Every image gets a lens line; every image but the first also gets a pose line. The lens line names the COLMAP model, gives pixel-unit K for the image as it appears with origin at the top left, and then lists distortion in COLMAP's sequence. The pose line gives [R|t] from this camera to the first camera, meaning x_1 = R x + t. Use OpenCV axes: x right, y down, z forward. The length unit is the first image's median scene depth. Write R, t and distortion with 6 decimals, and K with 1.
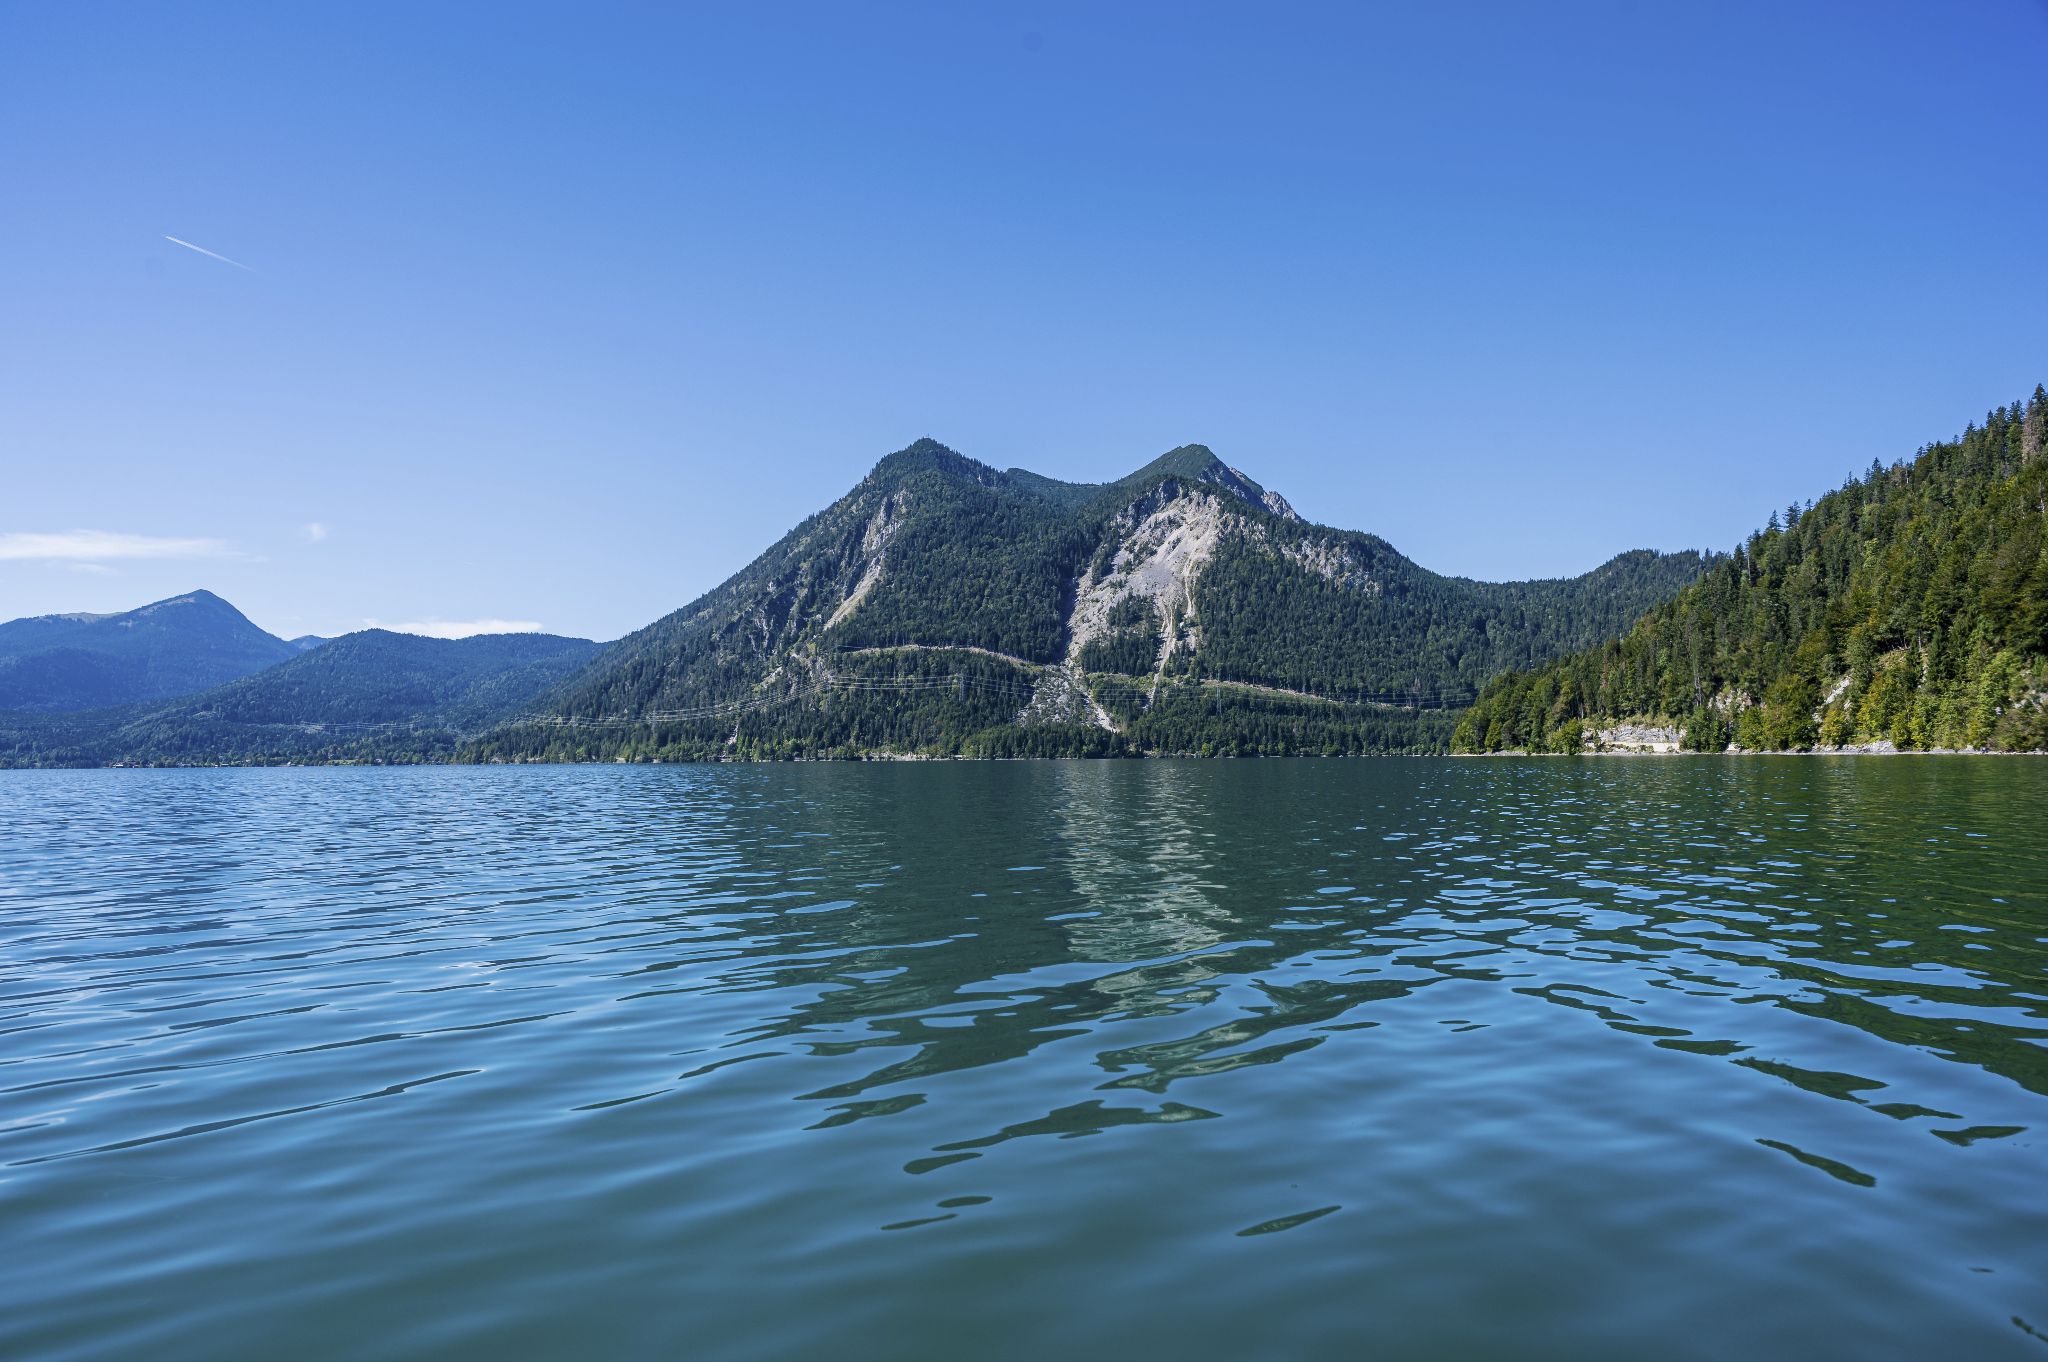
lens RADIAL K [[1394.8, 0, 1054.4], [0, 1394.8, 670.2], [0, 0, 1]] dist [-0.005959, -0.003638]
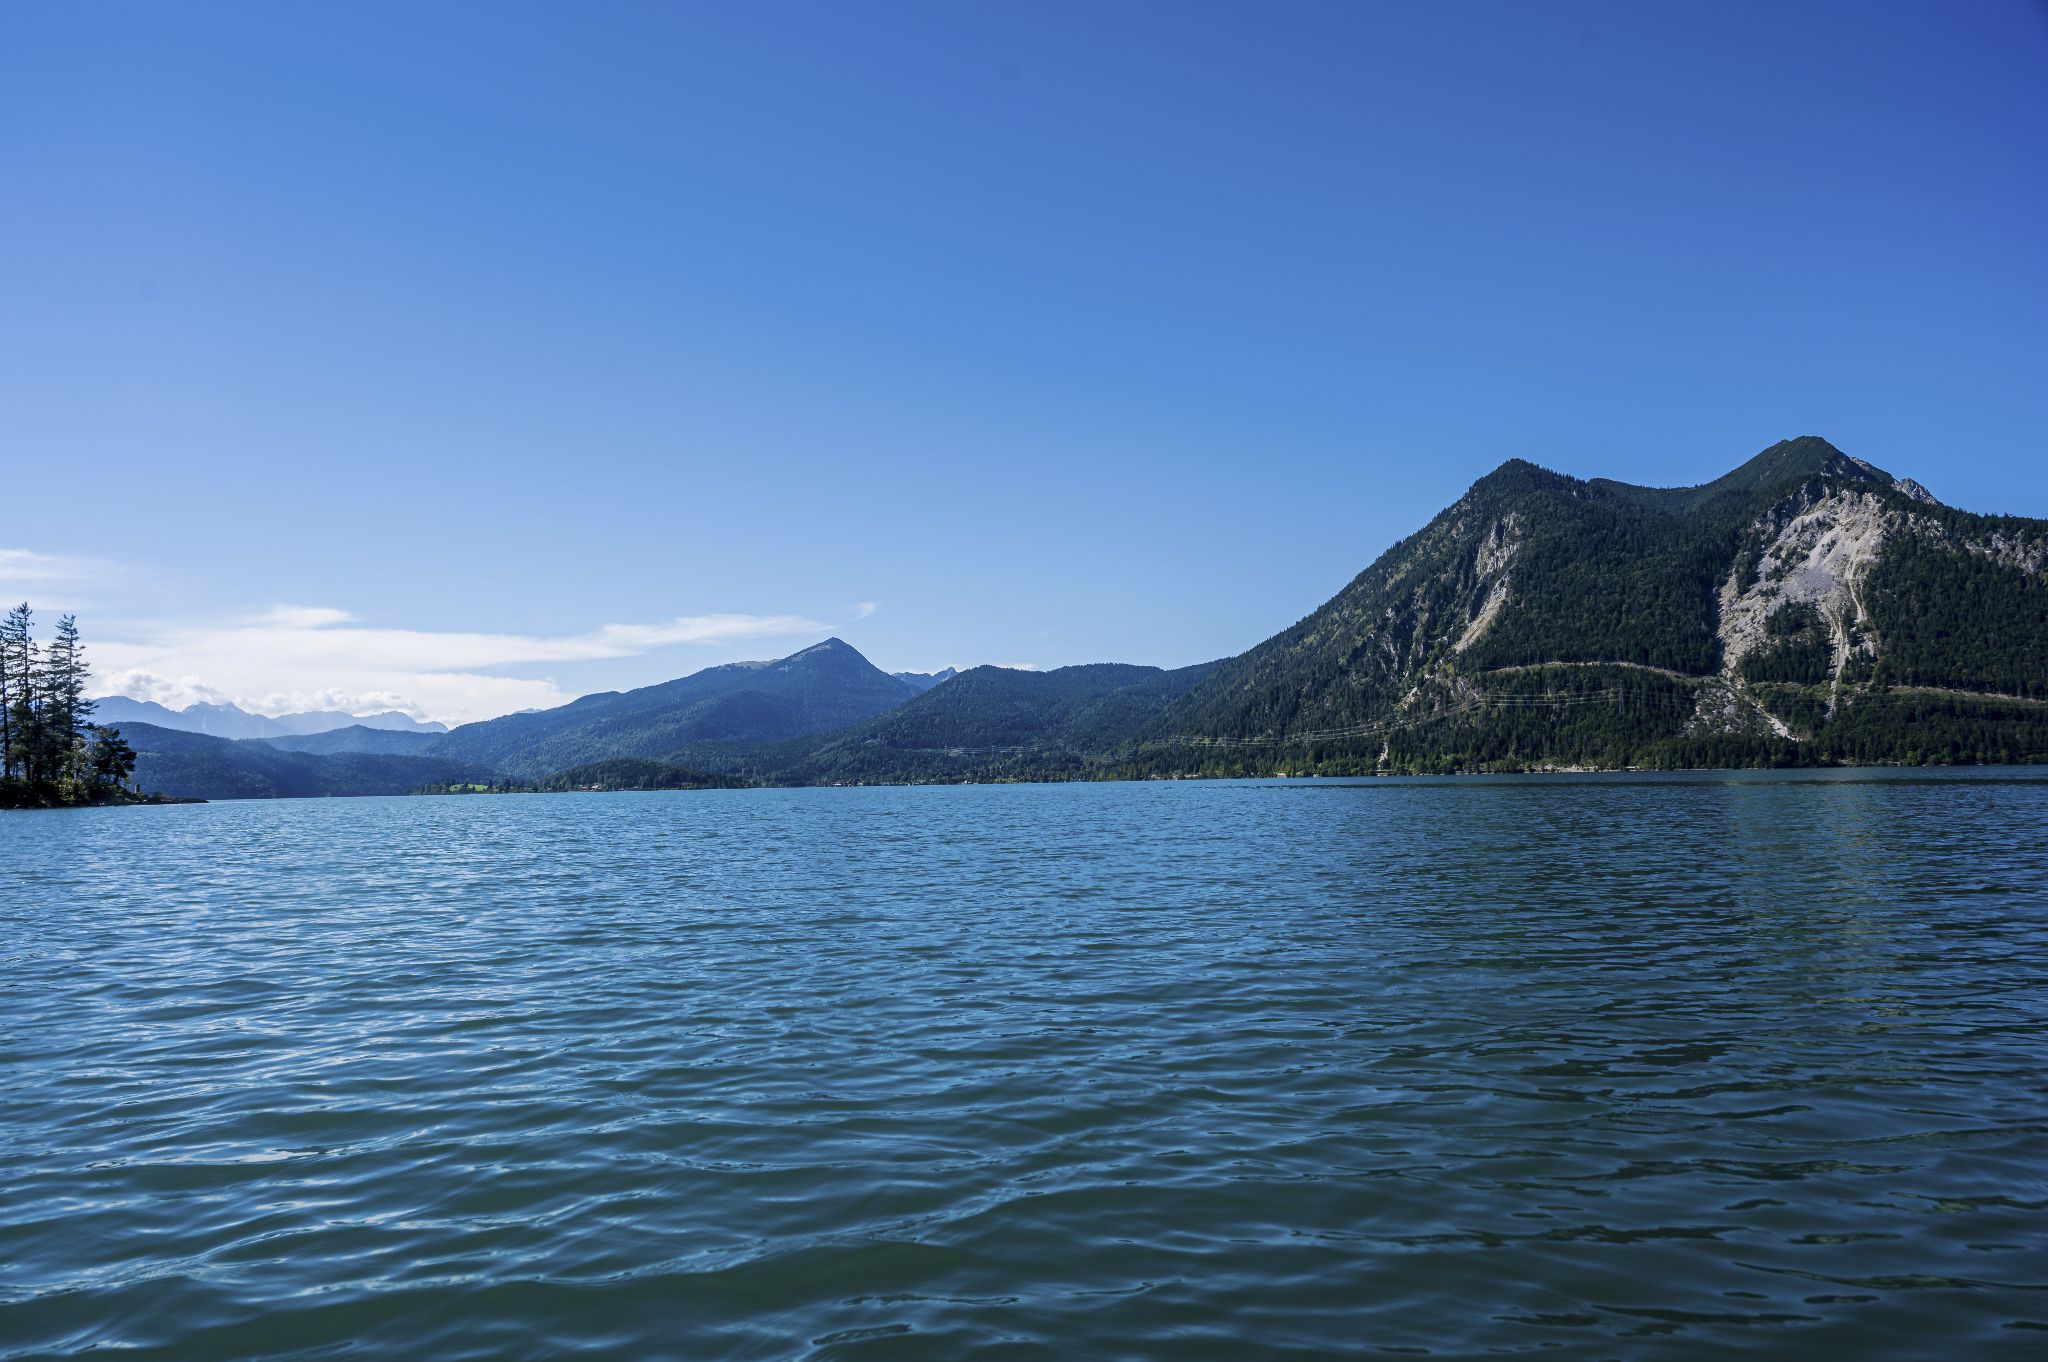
lens RADIAL K [[1368.8, 0, 1021.7], [0, 1368.8, 672.6], [0, 0, 1]] dist [-0.000490, 0.001394]
pose [[0.927340, -0.038027, -0.372283, -0.086965], [0.033763, 0.999268, -0.017968, -0.005136], [0.372694, 0.004093, 0.927945, -0.096758]]
